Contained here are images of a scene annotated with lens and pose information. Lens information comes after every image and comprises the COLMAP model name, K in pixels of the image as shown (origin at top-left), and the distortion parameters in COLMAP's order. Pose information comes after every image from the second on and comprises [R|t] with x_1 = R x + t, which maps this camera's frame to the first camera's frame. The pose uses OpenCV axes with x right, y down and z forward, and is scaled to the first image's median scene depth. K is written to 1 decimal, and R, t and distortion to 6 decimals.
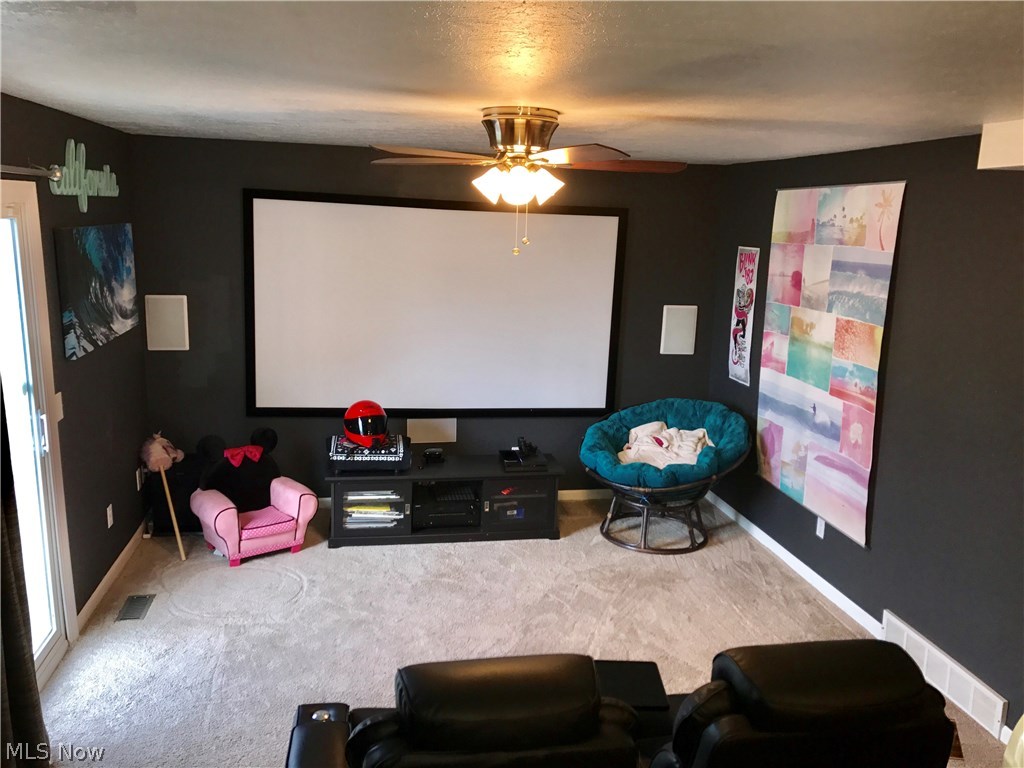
lens RADIAL K [[842.9, 0, 512.9], [0, 842.9, 383.2], [0, 0, 1]] dist [0.036078, -0.041365]
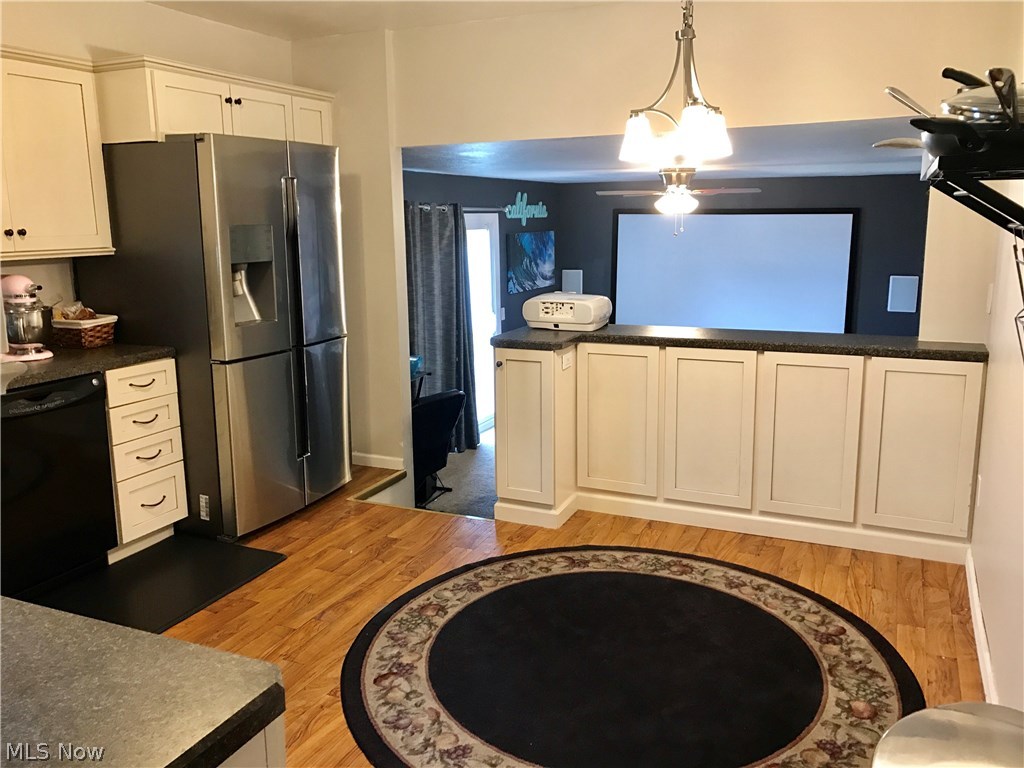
lens RADIAL K [[842.9, 0, 505.2], [0, 842.9, 384.0], [0, 0, 1]] dist [0.036078, -0.041365]
pose [[0.819493, 0.067009, -0.569158, 0.660843], [-0.073972, 0.997201, 0.010896, 0.166937], [0.568295, 0.033172, 0.822156, -0.719490]]
